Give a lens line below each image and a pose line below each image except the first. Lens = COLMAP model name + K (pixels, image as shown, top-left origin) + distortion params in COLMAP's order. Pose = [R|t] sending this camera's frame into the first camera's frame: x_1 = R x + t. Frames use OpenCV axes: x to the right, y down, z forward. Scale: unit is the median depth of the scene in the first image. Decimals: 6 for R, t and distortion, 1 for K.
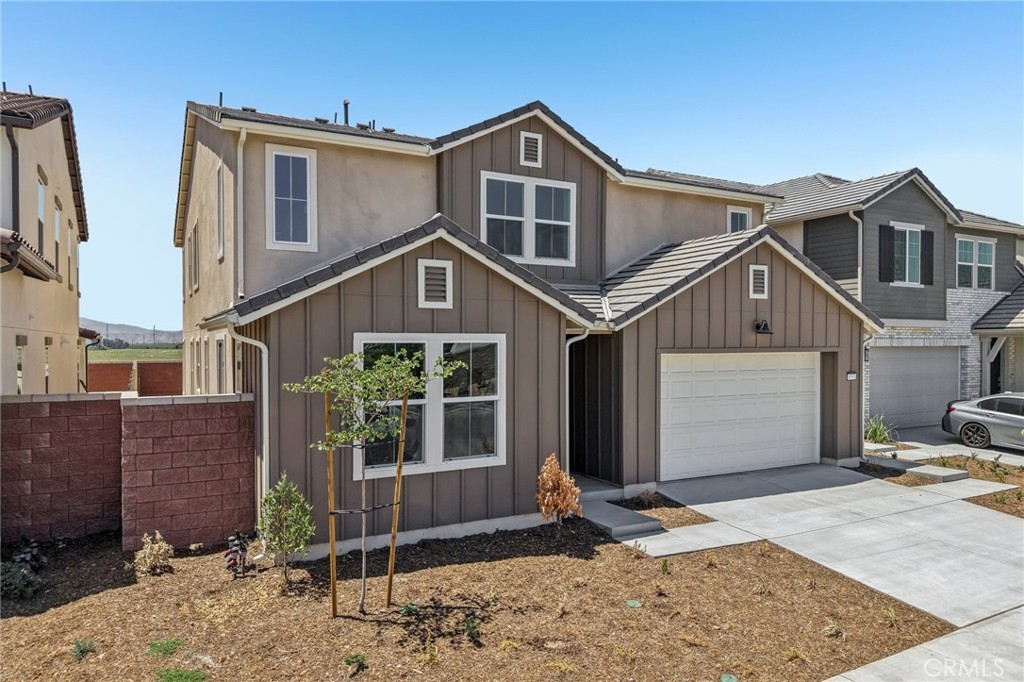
lens RADIAL K [[686.8, 0, 510.6], [0, 686.8, 344.0], [0, 0, 1]] dist [0.034713, -0.032856]
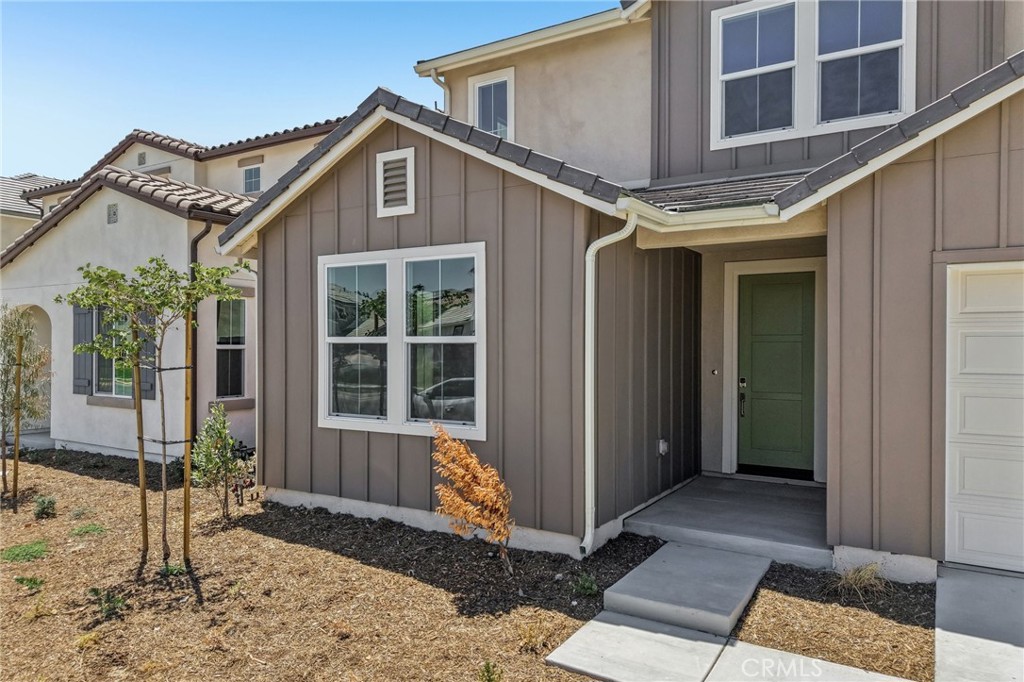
lens RADIAL K [[686.8, 0, 512.9], [0, 686.8, 344.4], [0, 0, 1]] dist [0.034713, -0.032856]
pose [[0.500766, 0.001631, -0.865581, 0.470406], [-0.005527, 0.999984, -0.001313, 0.069217], [0.865565, 0.005442, 0.500767, 0.568601]]
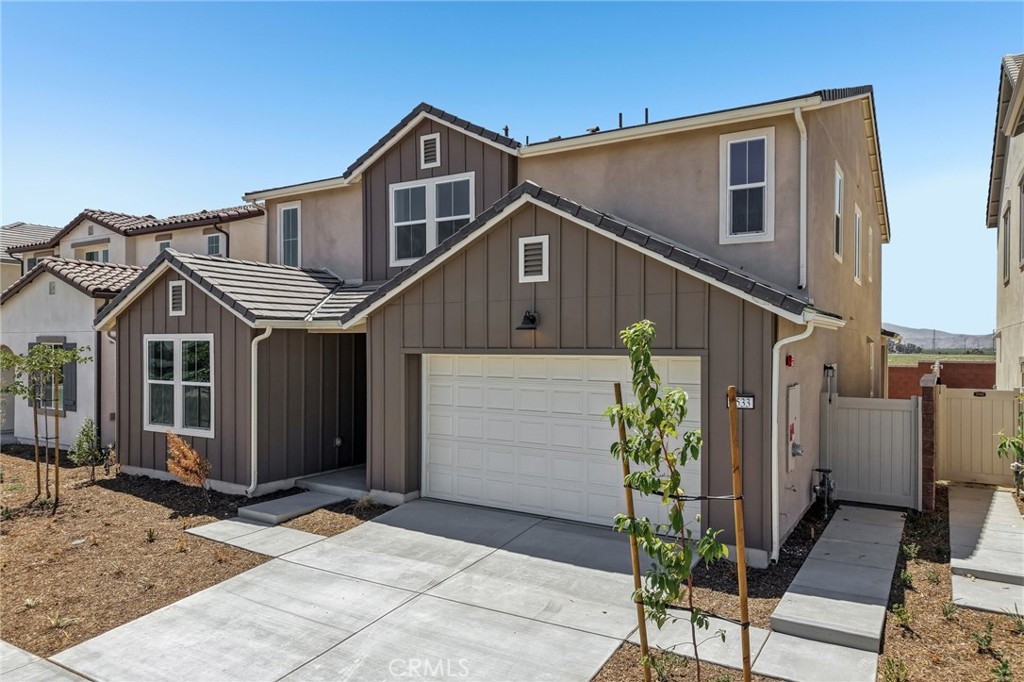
lens RADIAL K [[686.8, 0, 511.7], [0, 686.8, 342.9], [0, 0, 1]] dist [0.034713, -0.032856]
pose [[0.488265, -0.000175, -0.872696, 1.113213], [-0.006907, 0.999968, -0.004065, 0.003061], [0.872668, 0.008013, 0.488248, 0.703008]]
